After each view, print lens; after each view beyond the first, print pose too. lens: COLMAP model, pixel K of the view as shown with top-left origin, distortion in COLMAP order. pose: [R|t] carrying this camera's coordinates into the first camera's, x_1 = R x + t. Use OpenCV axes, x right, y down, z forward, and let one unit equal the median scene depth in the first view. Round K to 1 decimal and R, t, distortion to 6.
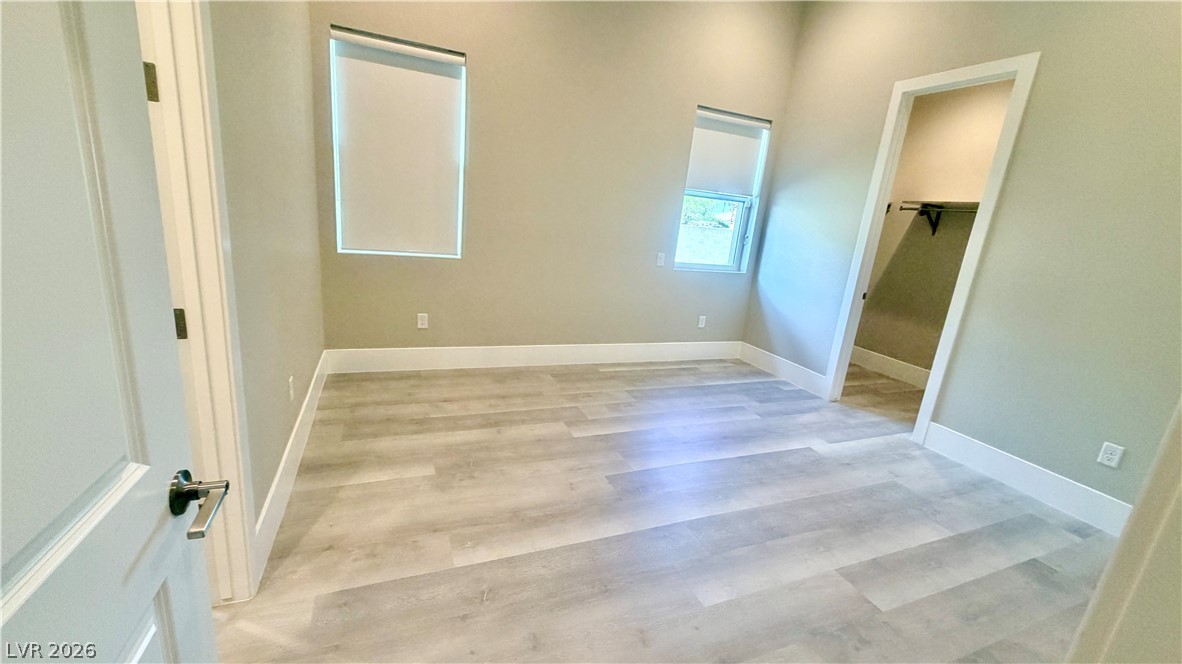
lens RADIAL K [[471.8, 0, 591.5], [0, 471.8, 333.3], [0, 0, 1]] dist [-0.001547, -0.000159]
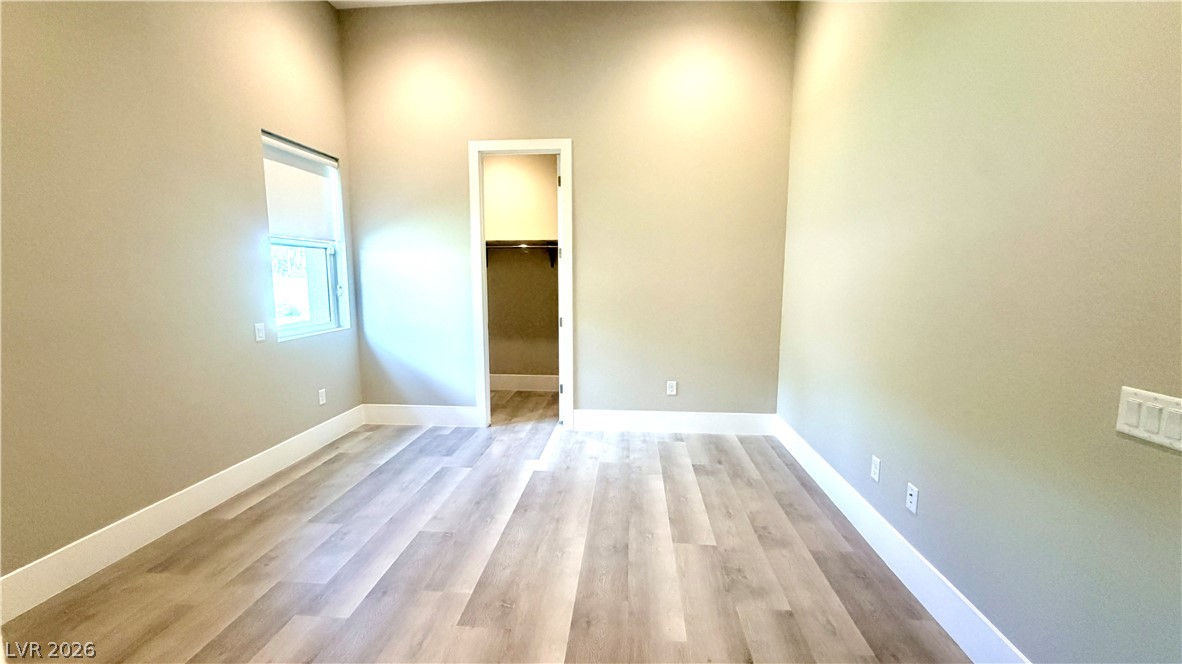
lens RADIAL K [[471.8, 0, 589.1], [0, 471.8, 332.2], [0, 0, 1]] dist [-0.001547, -0.000159]
pose [[0.466063, -0.203663, 0.860992, -0.272057], [0.264036, 0.960817, 0.084351, -0.095166], [-0.844435, 0.188020, 0.501576, 0.238566]]
